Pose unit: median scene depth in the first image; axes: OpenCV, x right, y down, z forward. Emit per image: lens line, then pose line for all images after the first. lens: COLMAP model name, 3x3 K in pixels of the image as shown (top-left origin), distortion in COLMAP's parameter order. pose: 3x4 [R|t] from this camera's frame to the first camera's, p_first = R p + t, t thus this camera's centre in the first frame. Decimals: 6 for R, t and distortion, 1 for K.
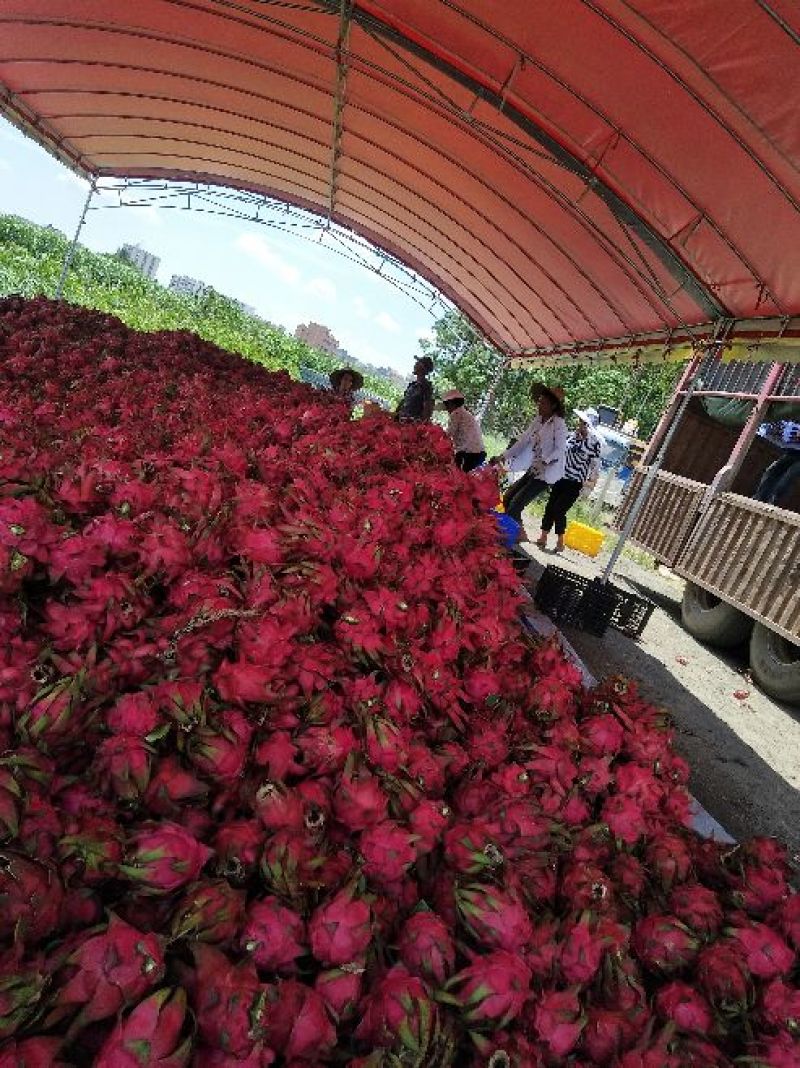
lens RADIAL K [[814.3, 0, 400.0], [0, 814.3, 534.0], [0, 0, 1]] dist [0.078791, -0.126410]
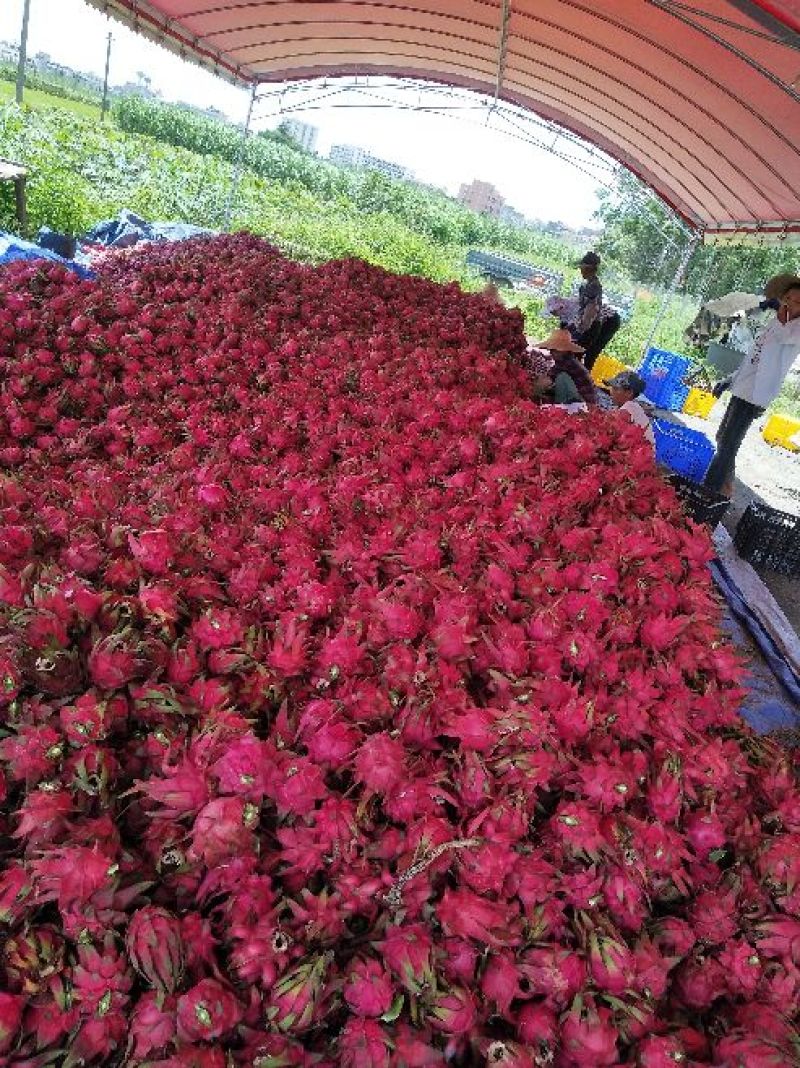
lens RADIAL K [[814.3, 0, 400.0], [0, 814.3, 534.0], [0, 0, 1]] dist [0.078791, -0.126410]
pose [[0.977653, -0.016032, -0.209613, -0.039242], [0.048809, 0.987151, 0.152152, -0.322438], [0.204481, -0.158982, 0.965874, 0.065680]]
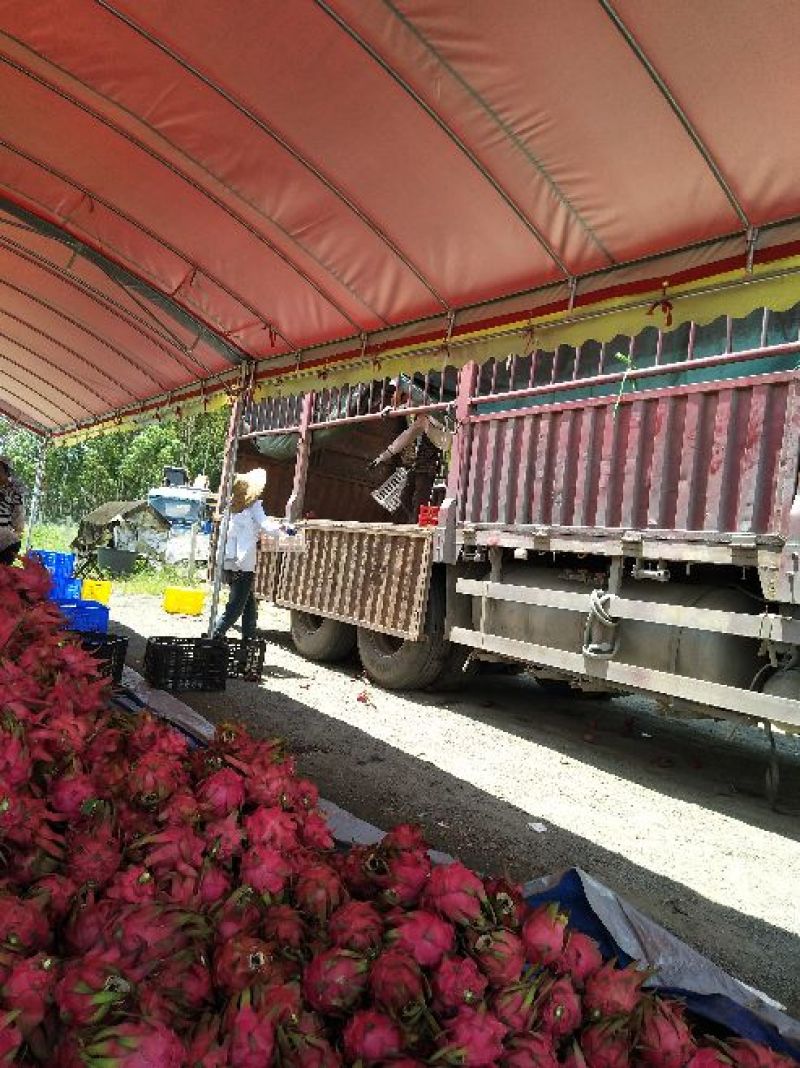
lens RADIAL K [[814.3, 0, 400.0], [0, 814.3, 534.0], [0, 0, 1]] dist [0.078791, -0.126410]
pose [[0.847494, -0.253910, 0.466137, 0.058420], [0.286708, 0.958018, 0.000572, 0.022090], [-0.446713, 0.133160, 0.884712, 0.049438]]
